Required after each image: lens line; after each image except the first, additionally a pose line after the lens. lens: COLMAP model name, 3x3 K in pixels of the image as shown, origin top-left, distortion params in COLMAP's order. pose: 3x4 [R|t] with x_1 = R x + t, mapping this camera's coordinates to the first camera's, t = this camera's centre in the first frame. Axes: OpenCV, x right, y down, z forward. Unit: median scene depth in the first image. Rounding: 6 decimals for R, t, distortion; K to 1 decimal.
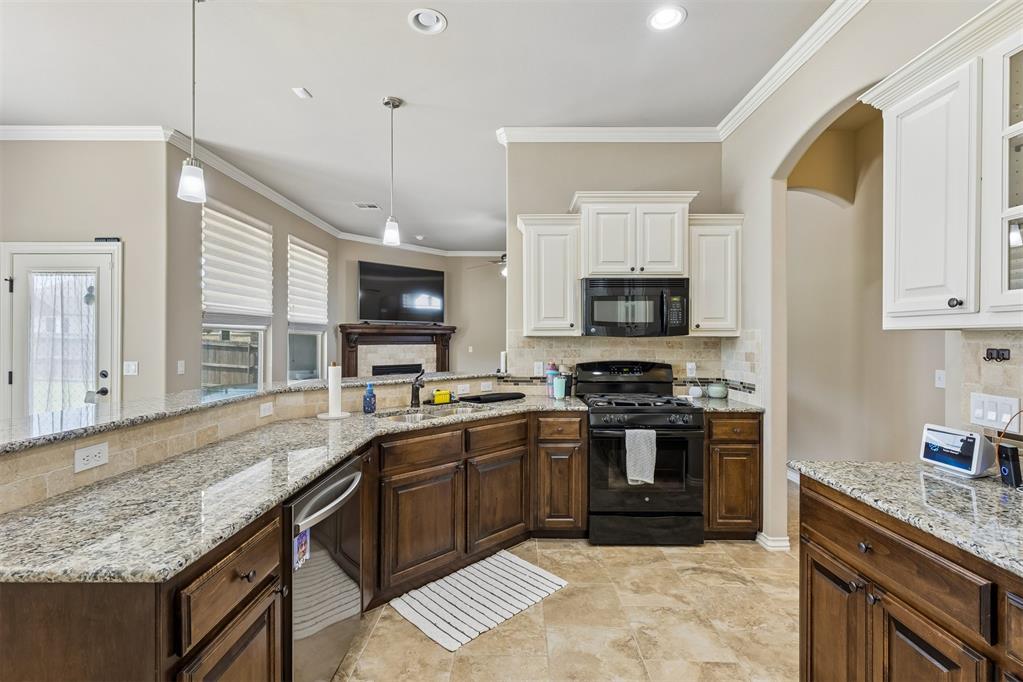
lens RADIAL K [[458.5, 0, 511.5], [0, 458.5, 341.0], [0, 0, 1]] dist [0.004441, -0.000440]
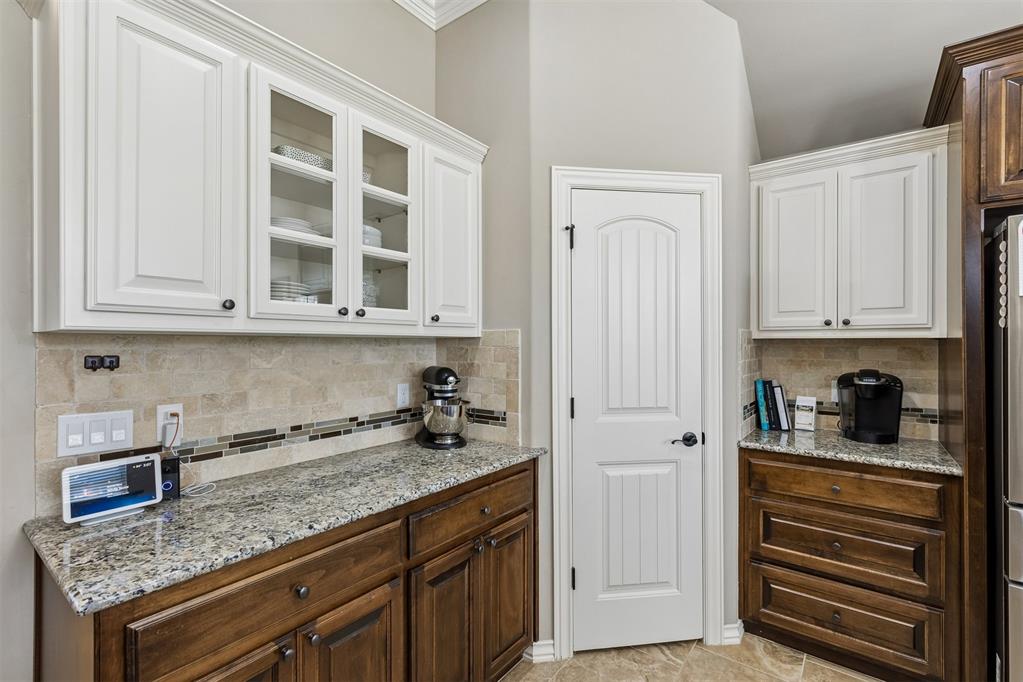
lens RADIAL K [[458.5, 0, 511.5], [0, 458.5, 341.0], [0, 0, 1]] dist [0.004441, -0.000440]
pose [[-0.798346, 0.000195, 0.602199, -0.018576], [0.002936, 0.999989, 0.003568, -0.005125], [-0.602191, 0.004617, -0.798338, 0.584738]]
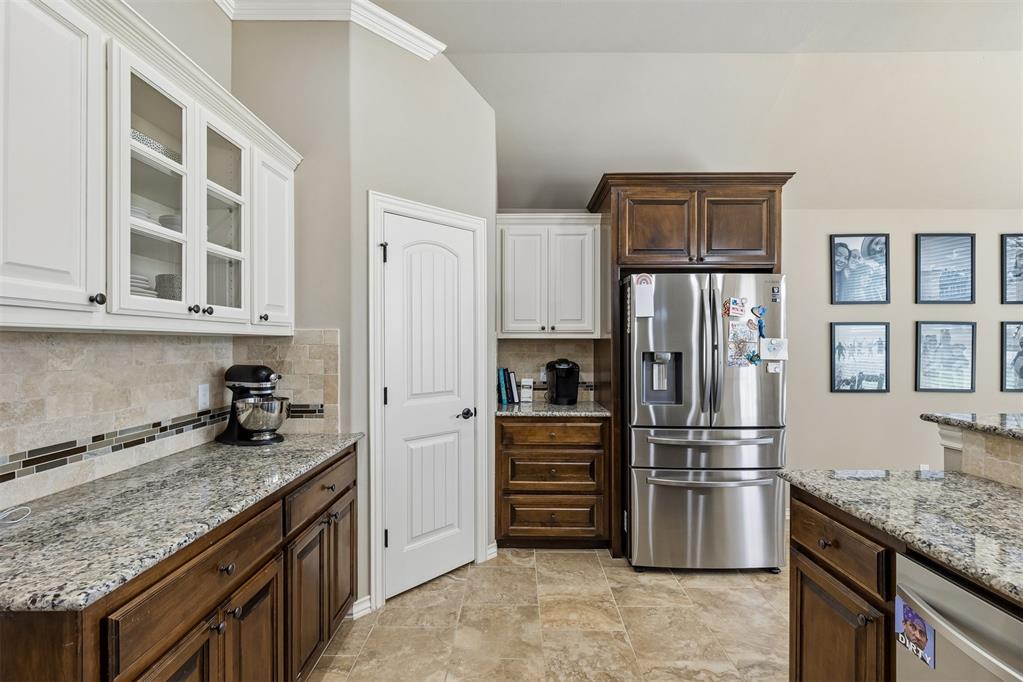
lens RADIAL K [[458.7, 0, 512.1], [0, 458.7, 338.2], [0, 0, 1]] dist [0.001671, -0.000249]
pose [[-0.999996, -0.001789, 0.002220, 0.081502], [-0.001792, 0.999998, -0.001042, -0.004728], [-0.002218, -0.001046, -0.999997, 0.777871]]
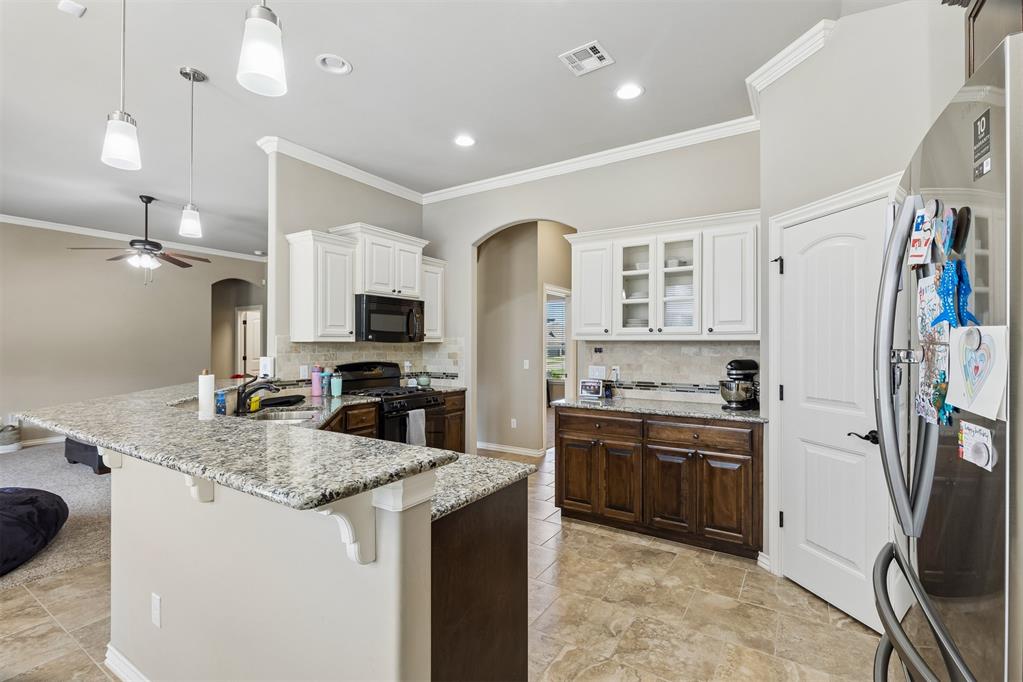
lens RADIAL K [[458.5, 0, 511.5], [0, 458.5, 341.0], [0, 0, 1]] dist [0.004441, -0.000440]
pose [[0.530218, 0.005849, 0.847841, -0.668599], [0.003645, 0.999951, -0.009177, -0.000182], [-0.847854, 0.007956, 0.530170, 0.021699]]
